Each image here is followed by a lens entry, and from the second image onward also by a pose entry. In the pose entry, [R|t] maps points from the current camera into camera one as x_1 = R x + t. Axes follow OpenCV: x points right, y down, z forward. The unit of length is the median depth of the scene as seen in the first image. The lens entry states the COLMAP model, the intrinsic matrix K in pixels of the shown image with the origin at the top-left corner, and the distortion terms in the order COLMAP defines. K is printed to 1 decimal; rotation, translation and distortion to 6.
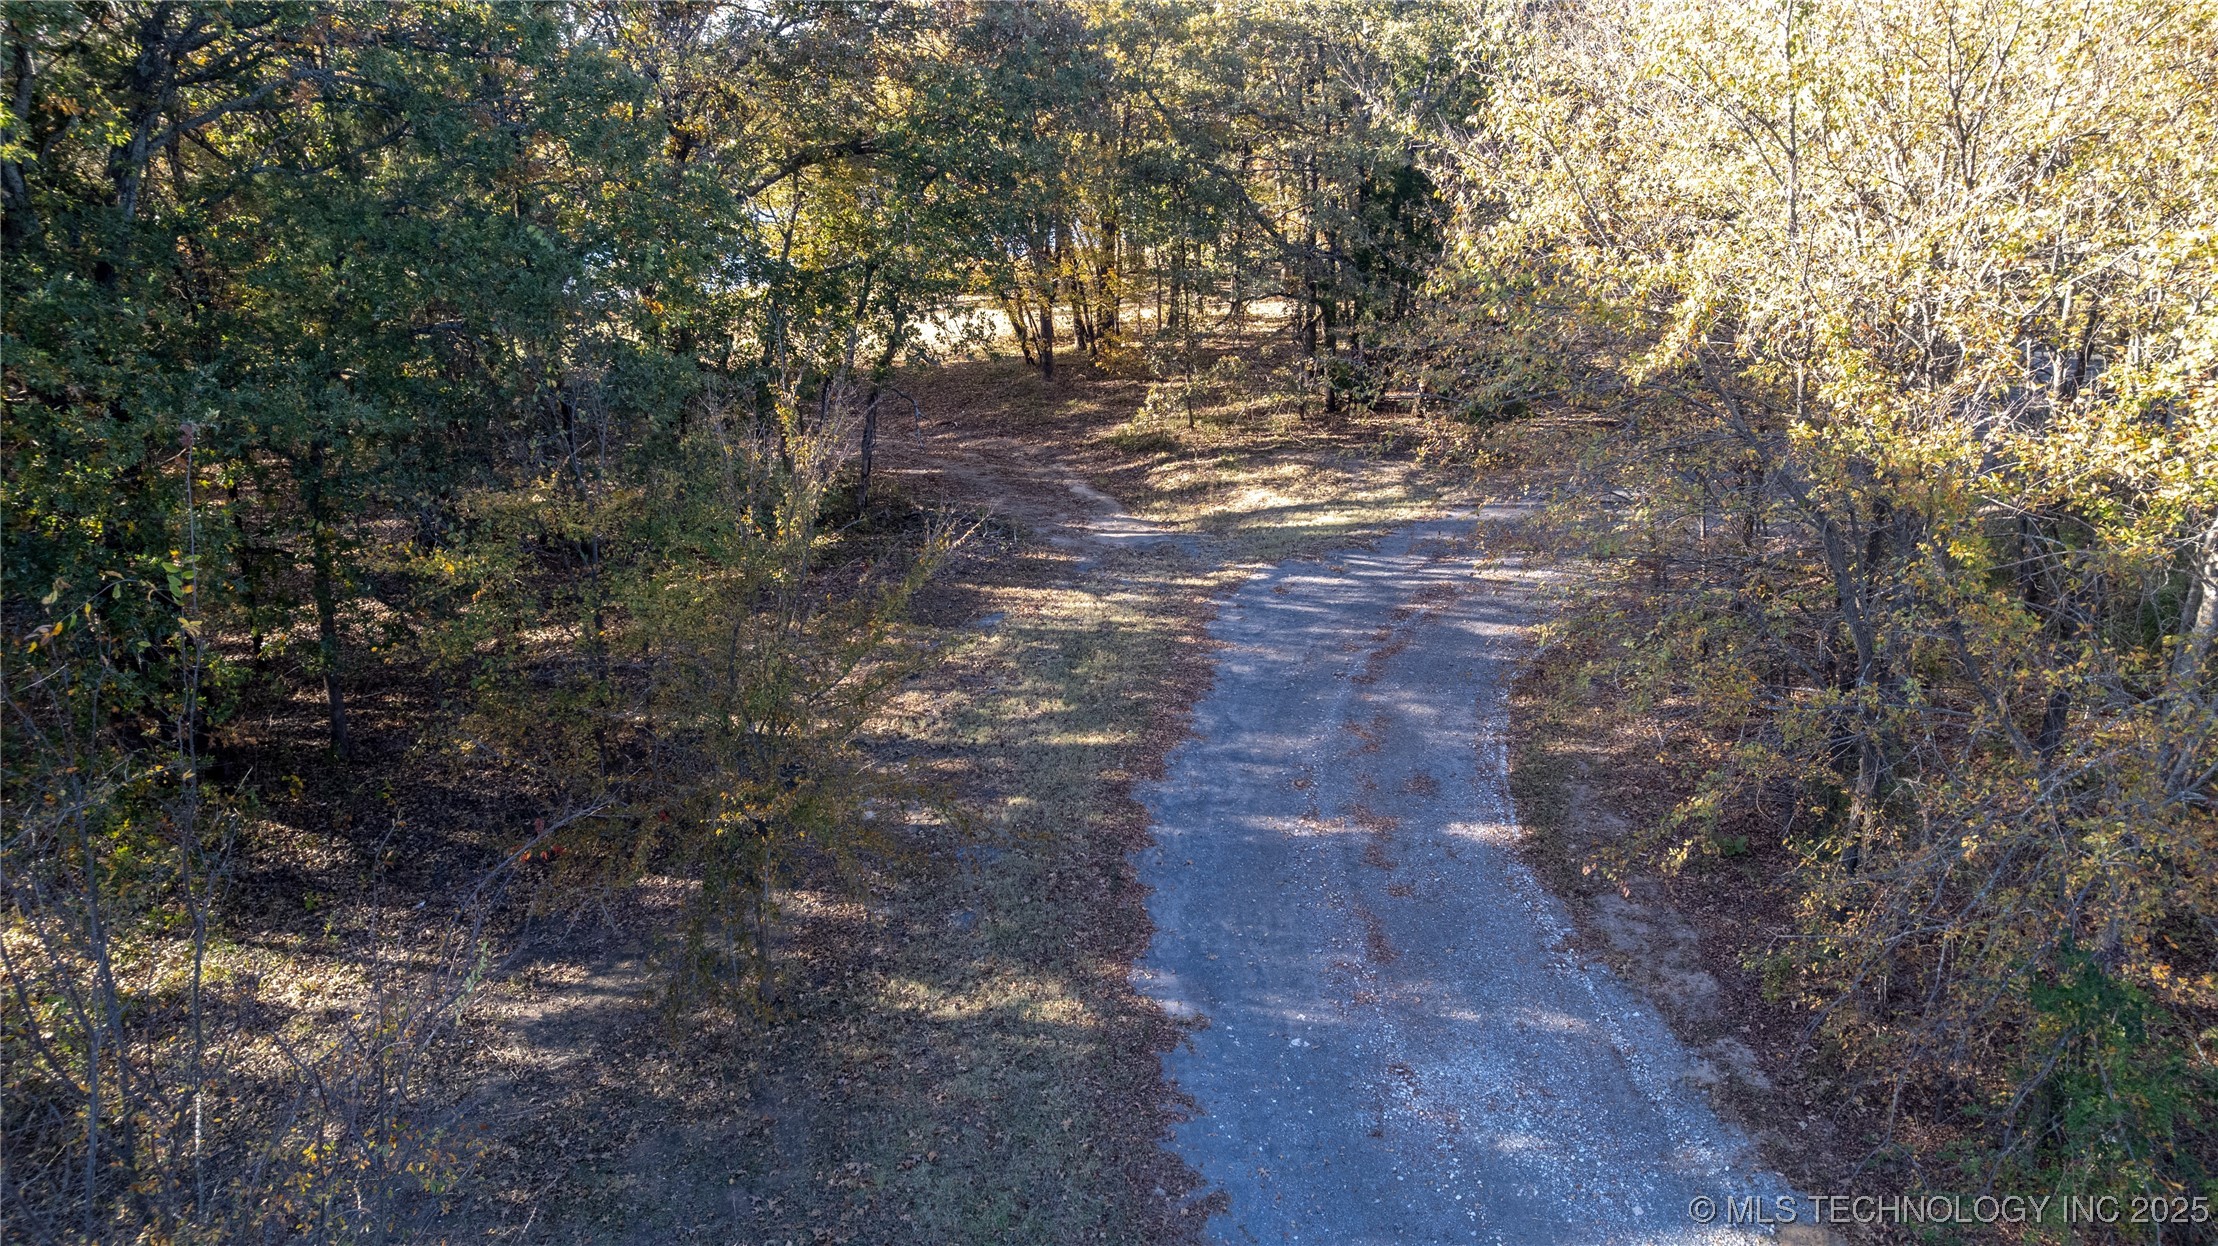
lens RADIAL K [[1464.6, 0, 1107.6], [0, 1464.6, 622.2], [0, 0, 1]] dist [-0.060851, 0.048468]
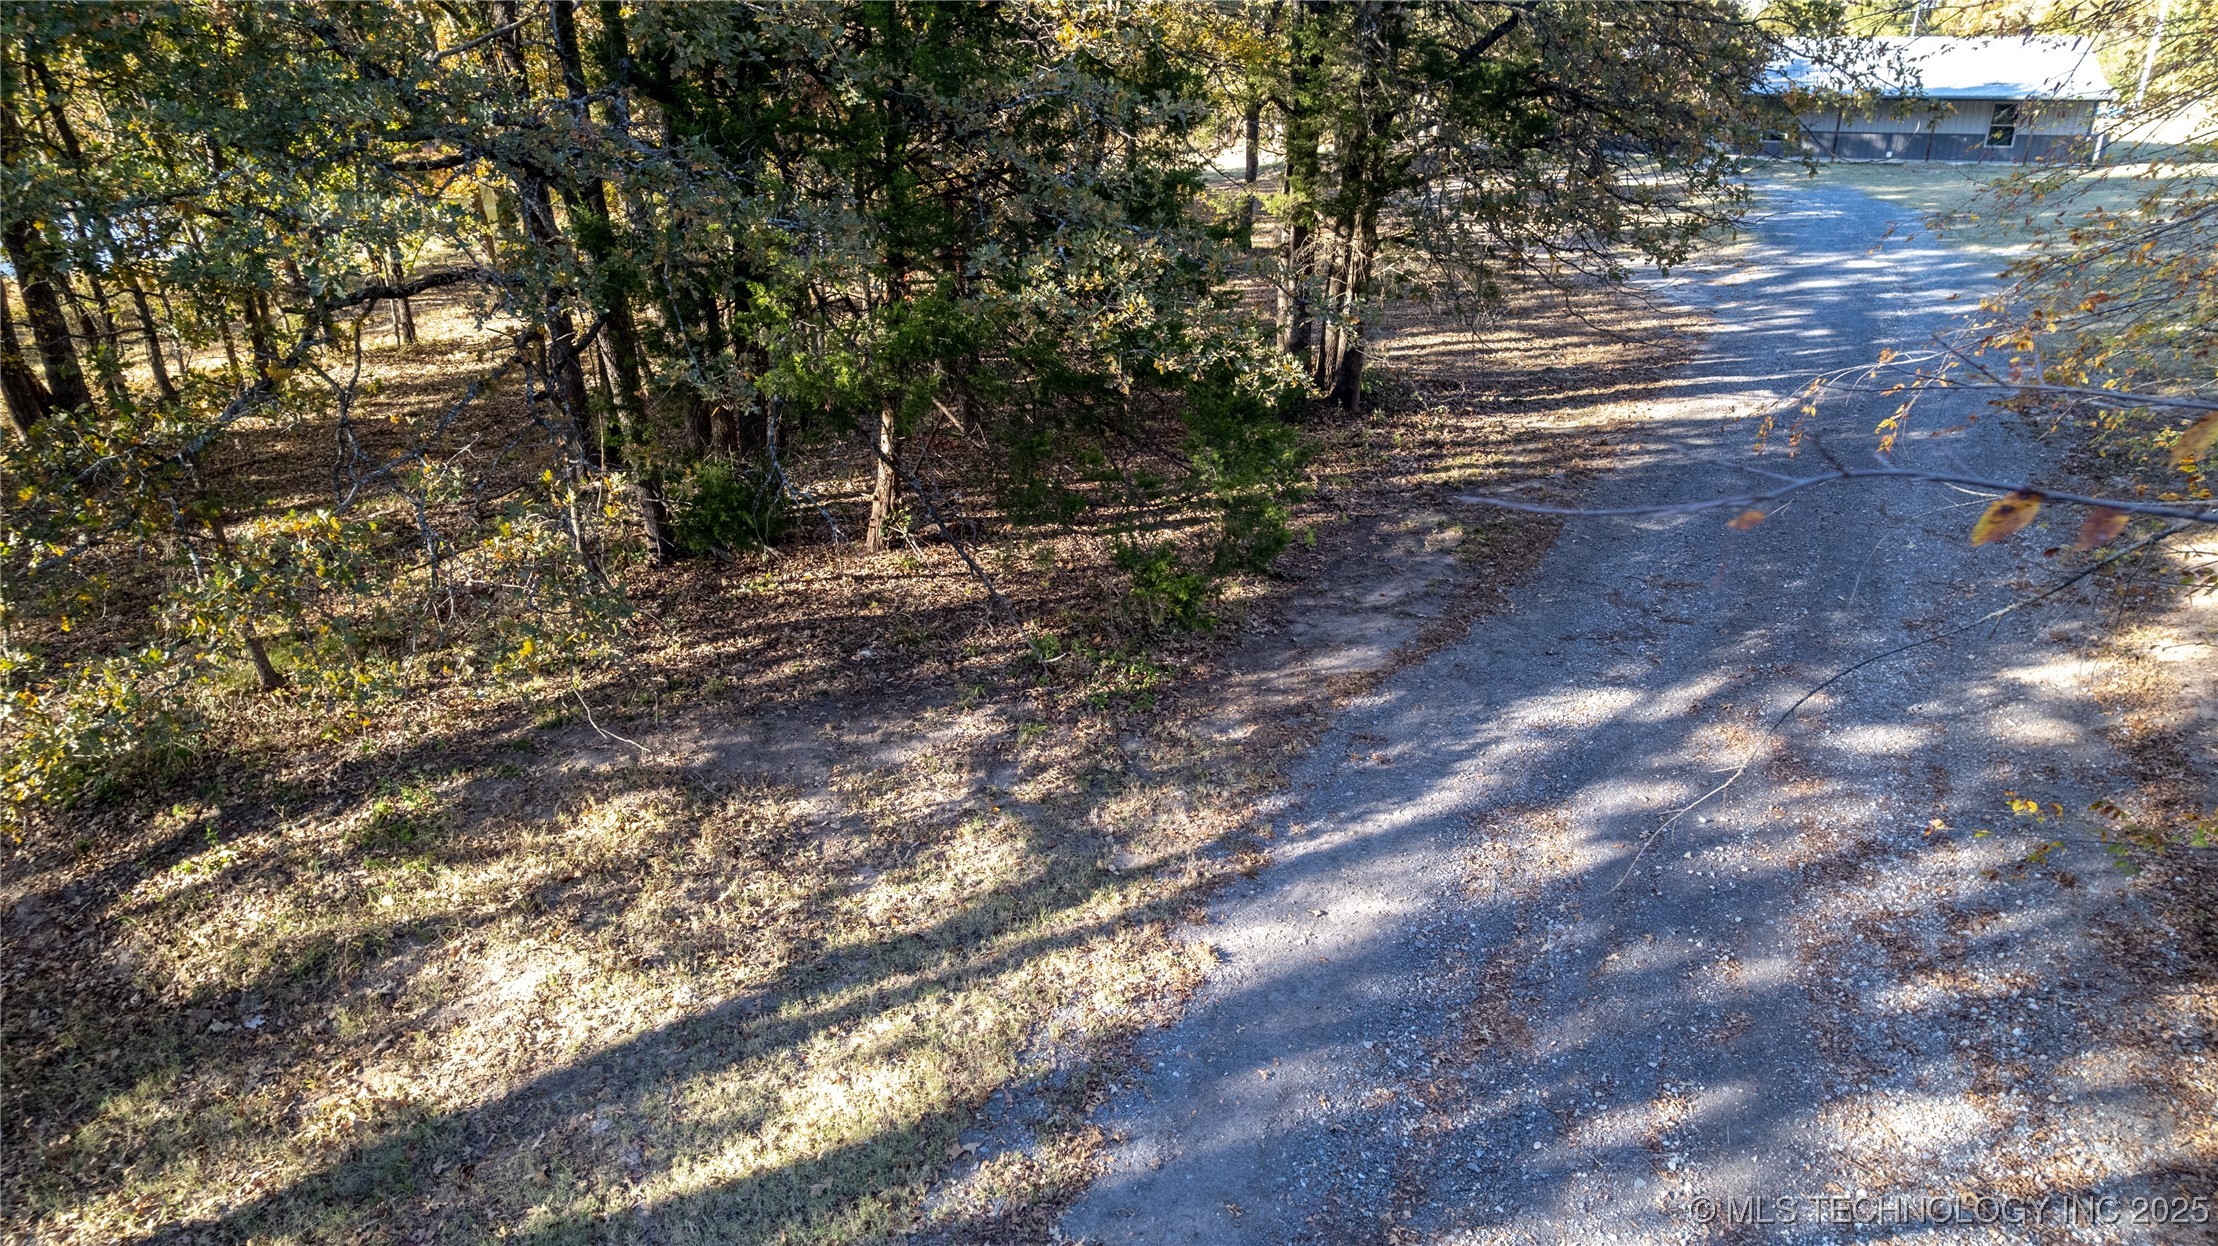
lens RADIAL K [[1464.6, 0, 1109.9], [0, 1464.6, 625.6], [0, 0, 1]] dist [-0.060851, 0.048468]
pose [[0.870823, -0.186857, 0.454701, 0.082957], [0.185189, 0.981497, 0.048675, -0.139315], [-0.455382, 0.041818, 0.889313, 0.664232]]
